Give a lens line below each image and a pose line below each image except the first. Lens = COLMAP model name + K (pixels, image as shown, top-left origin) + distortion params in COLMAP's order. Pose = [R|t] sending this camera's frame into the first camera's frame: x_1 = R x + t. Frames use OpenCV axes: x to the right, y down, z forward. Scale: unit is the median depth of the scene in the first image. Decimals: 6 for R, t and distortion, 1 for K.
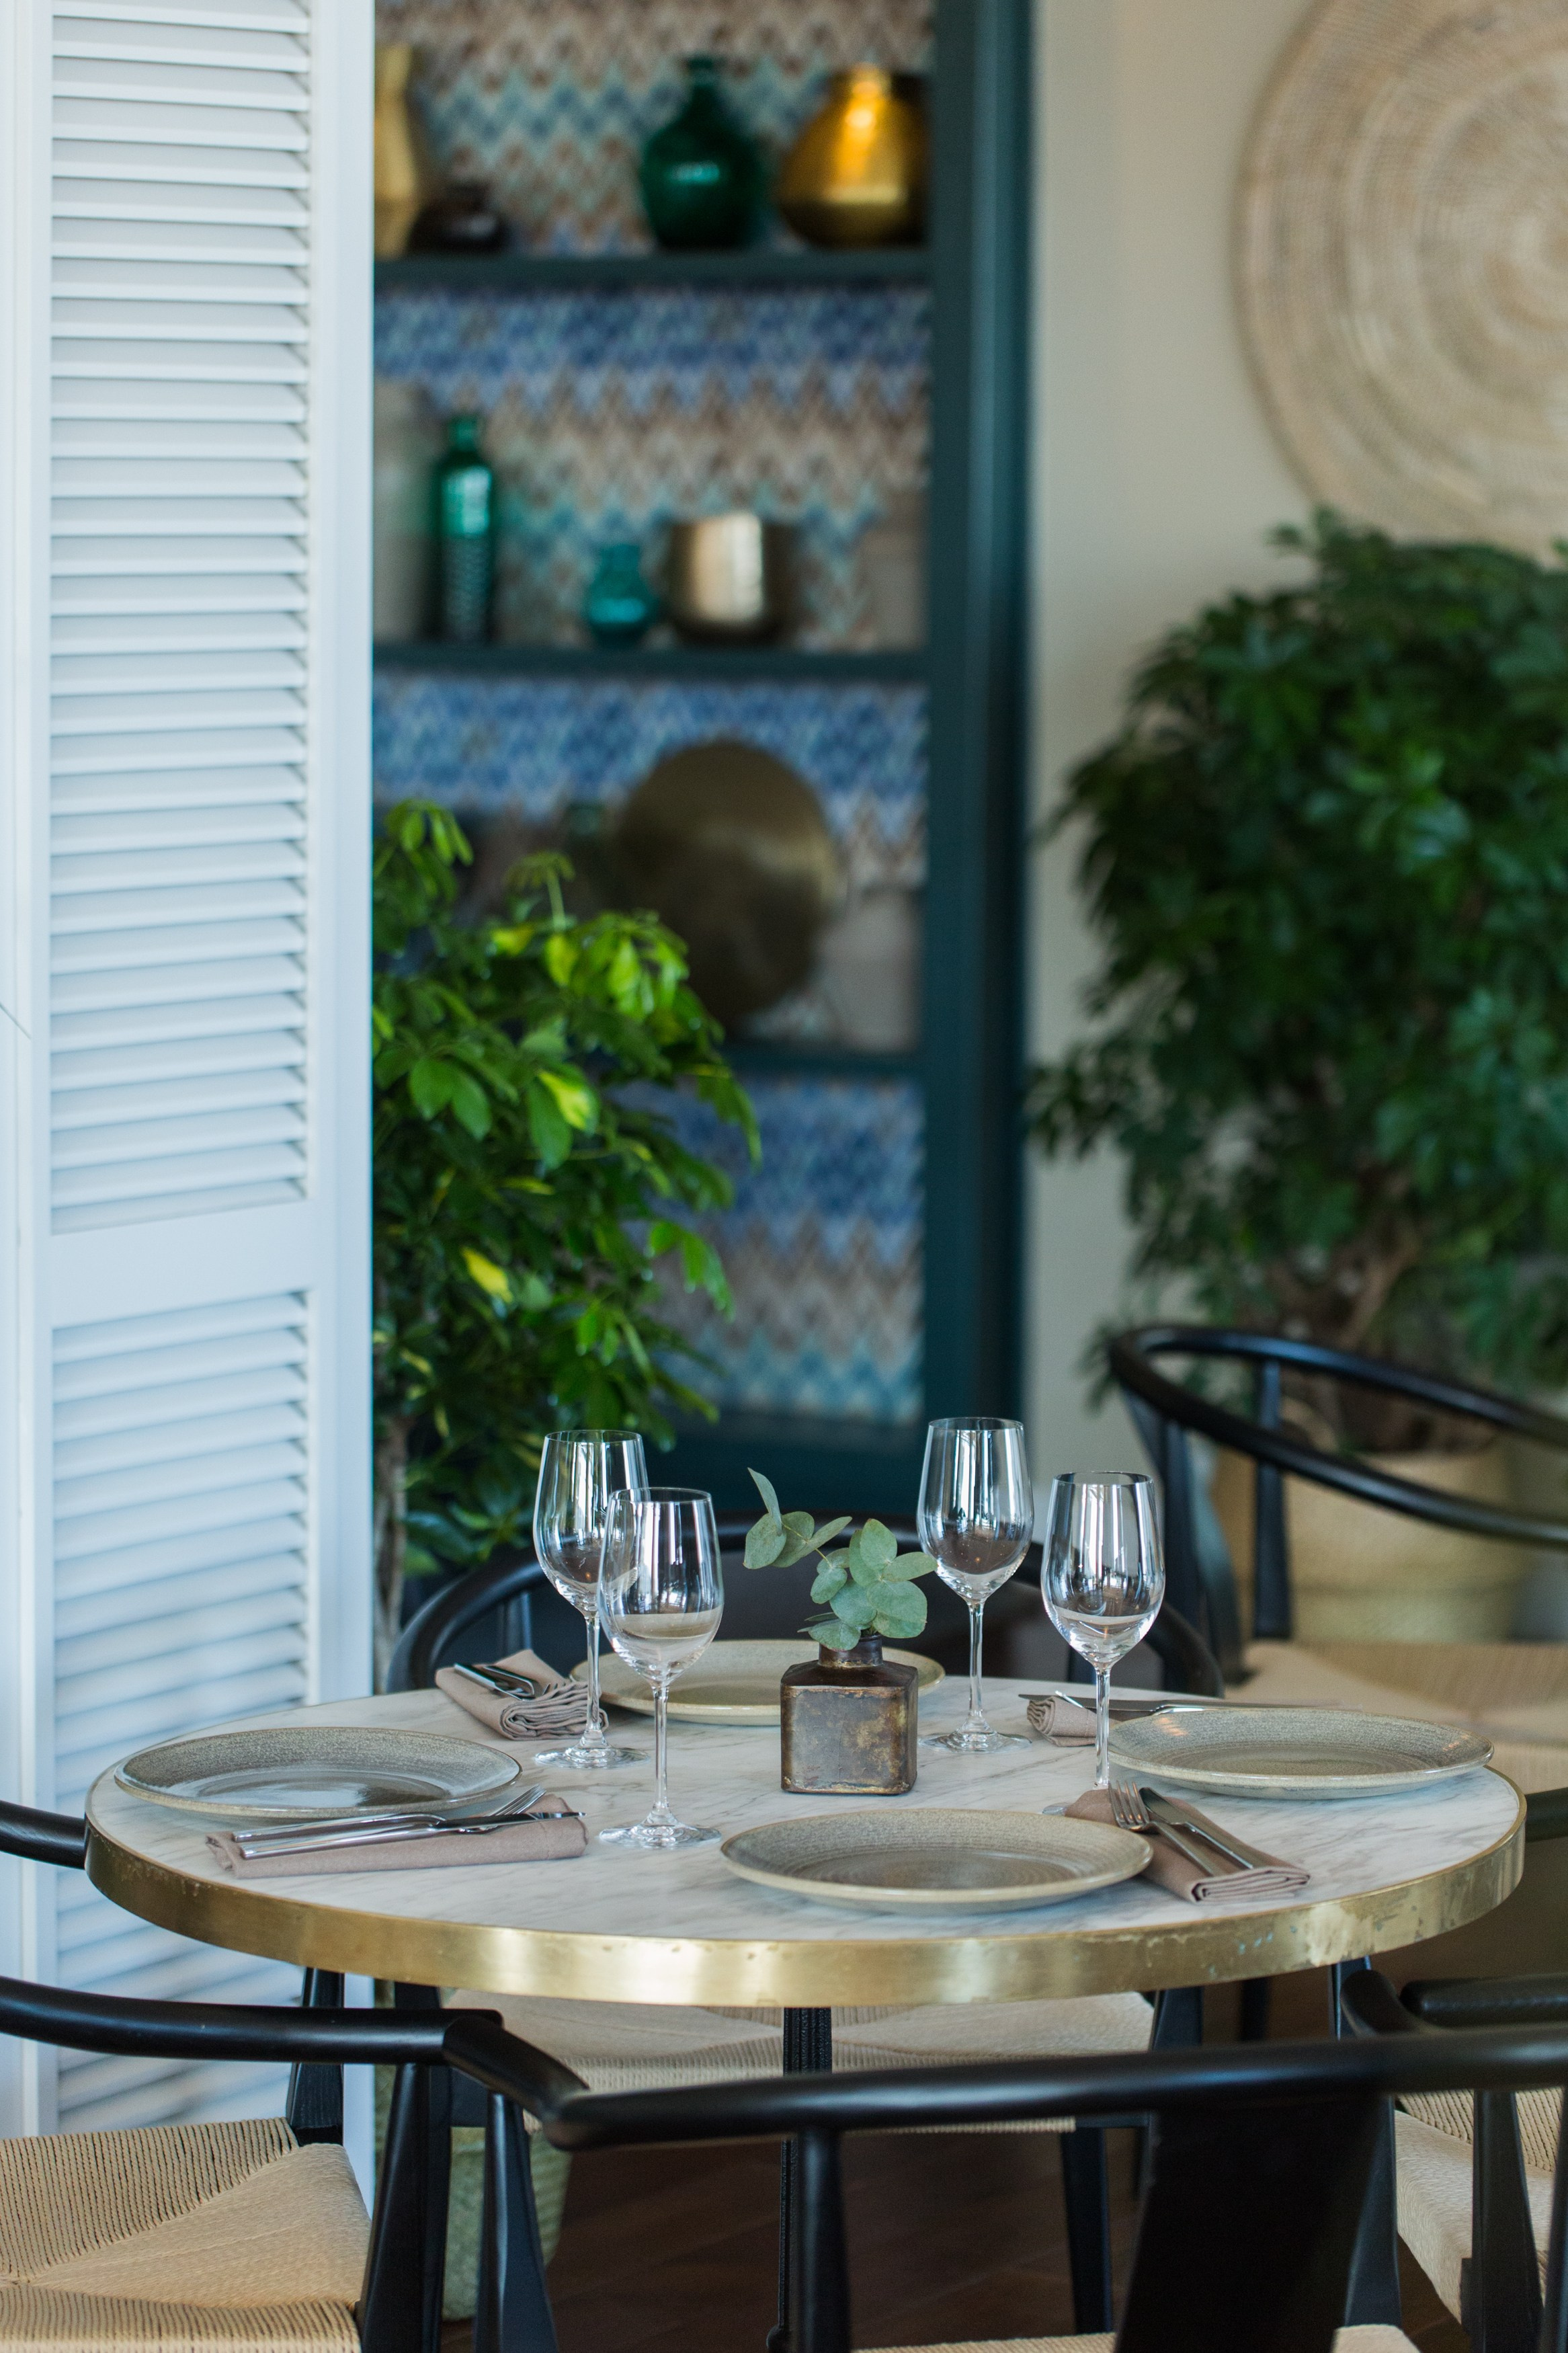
lens RADIAL K [[7444.5, 0, 784.0], [0, 7444.5, 1176.5], [0, 0, 1]] dist [-0.034533, 0.542402]
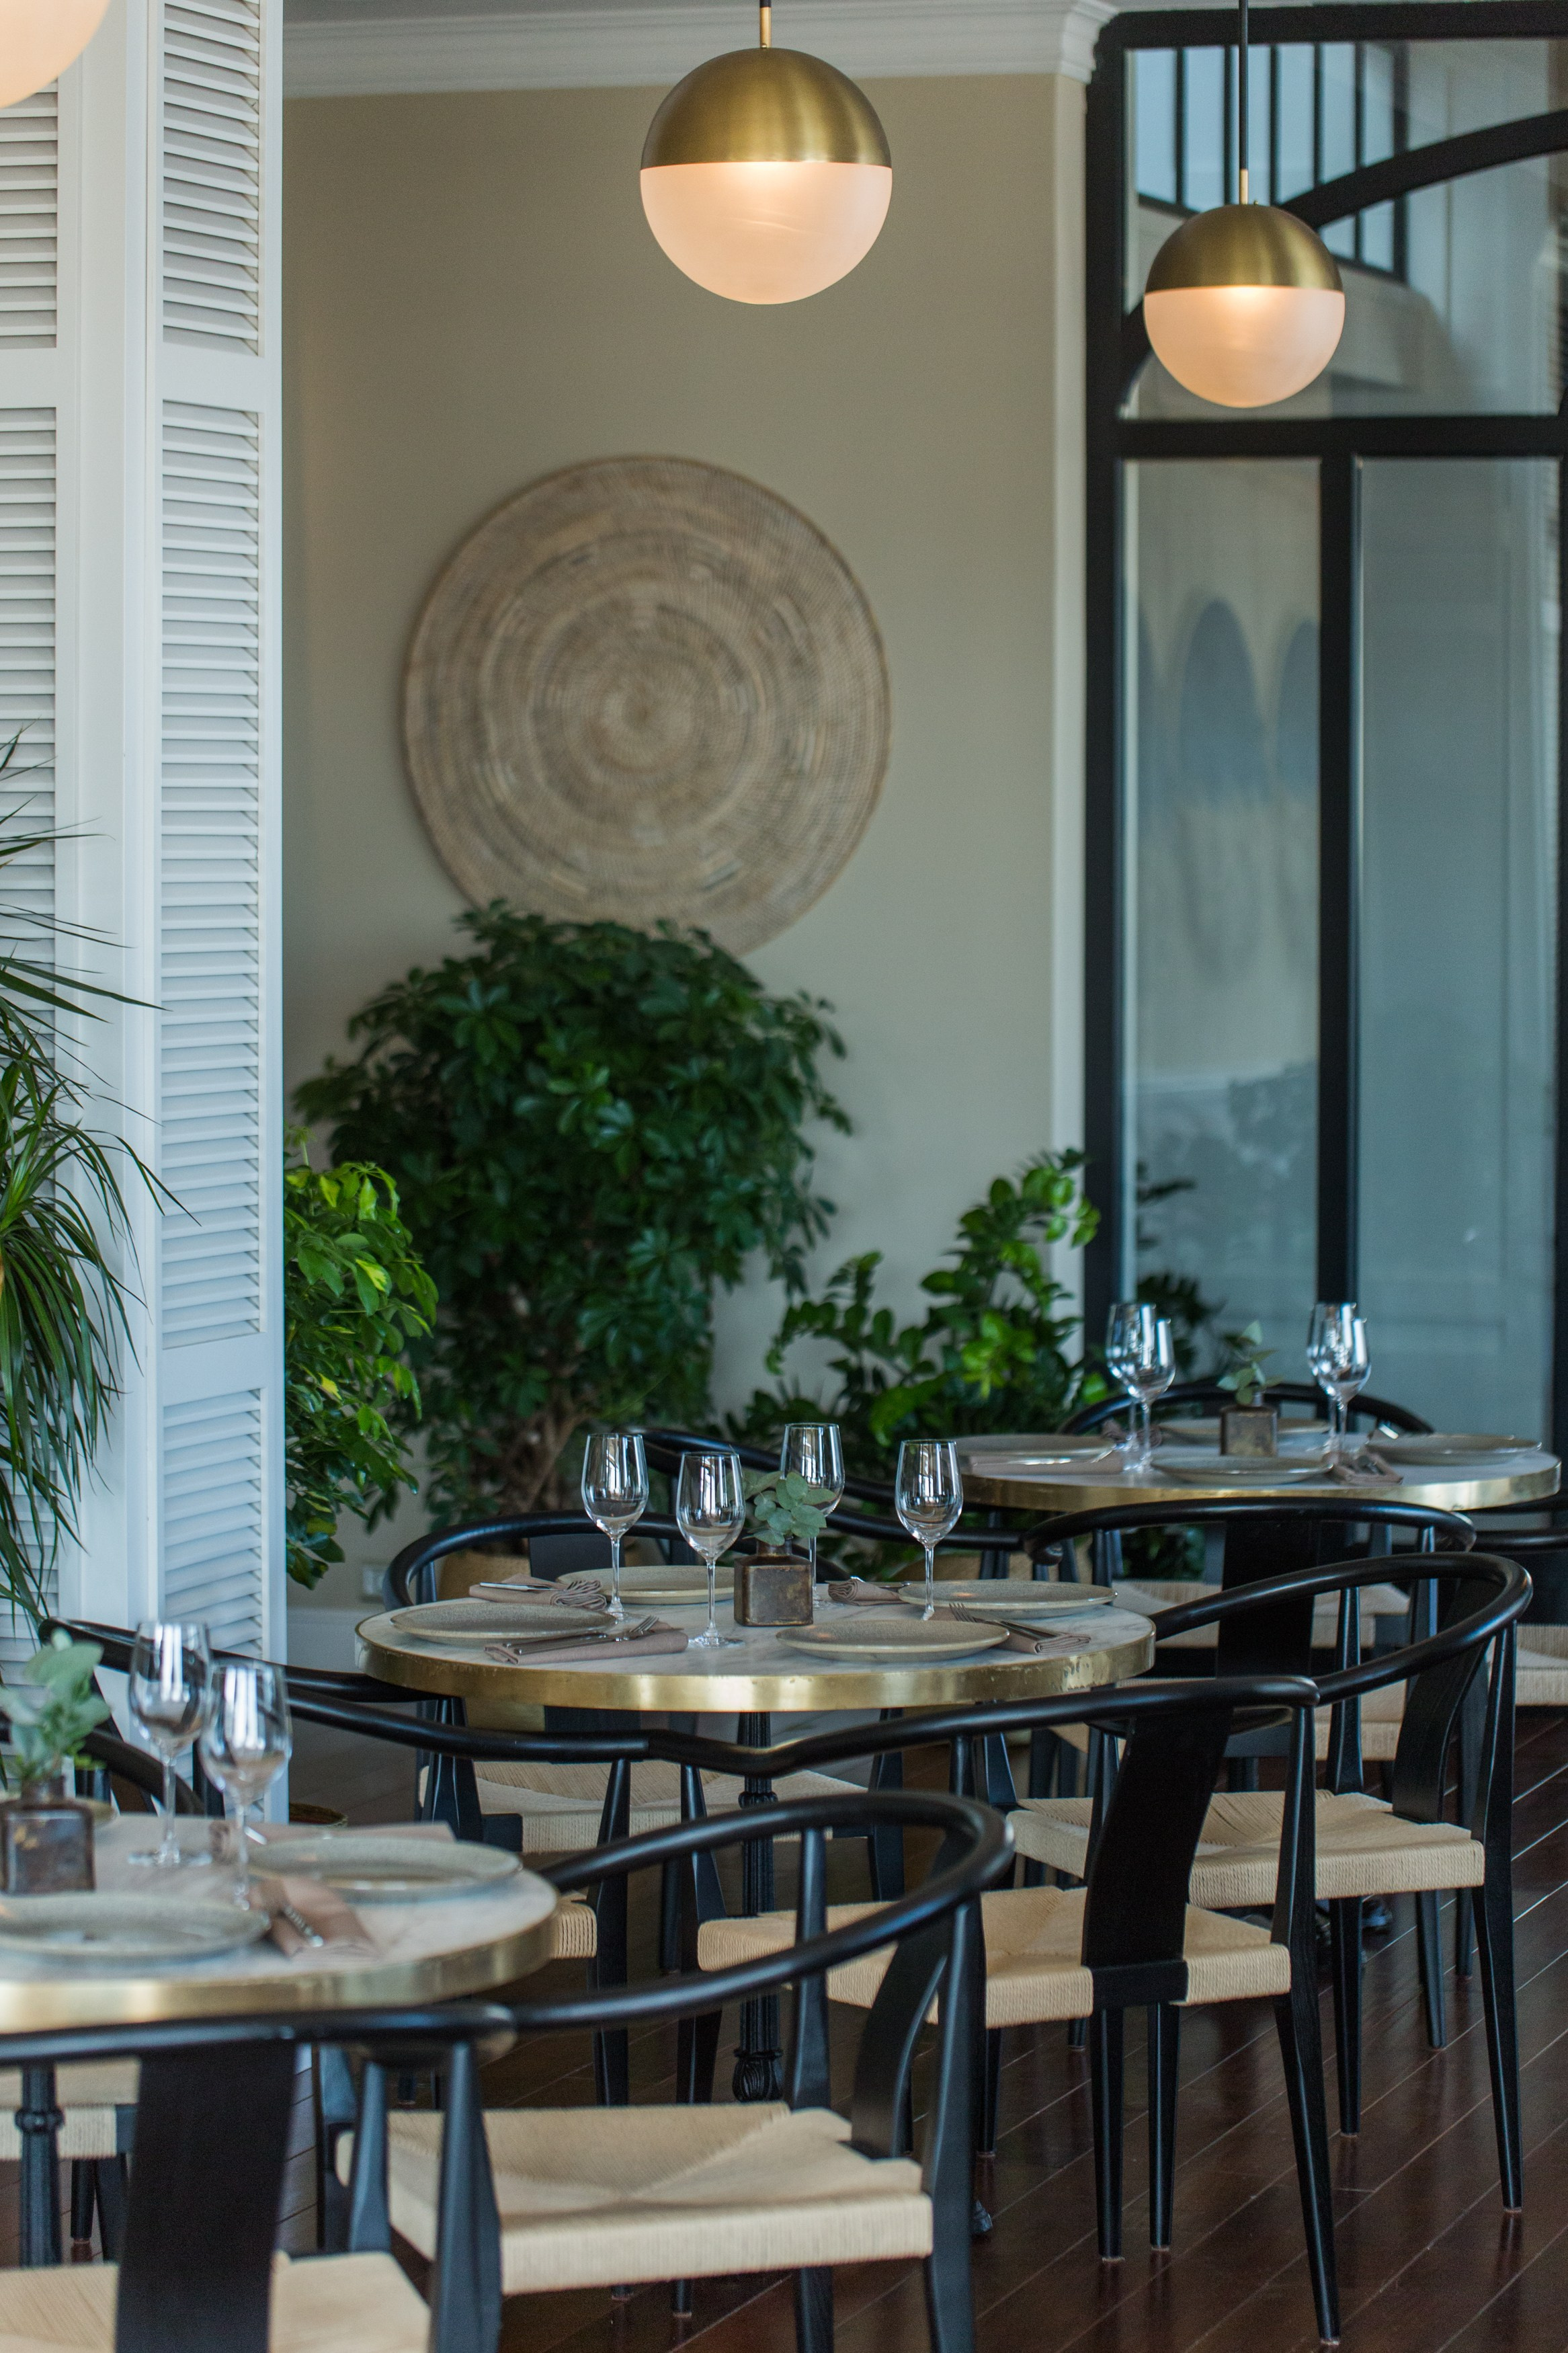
lens RADIAL K [[7444.5, 0, 784.0], [0, 7444.5, 1176.5], [0, 0, 1]] dist [-0.034533, 0.542402]
pose [[0.967843, -0.018306, 0.250889, -0.235630], [0.030434, 0.998544, -0.044546, 0.029322], [-0.249708, 0.050749, 0.966990, -0.399320]]
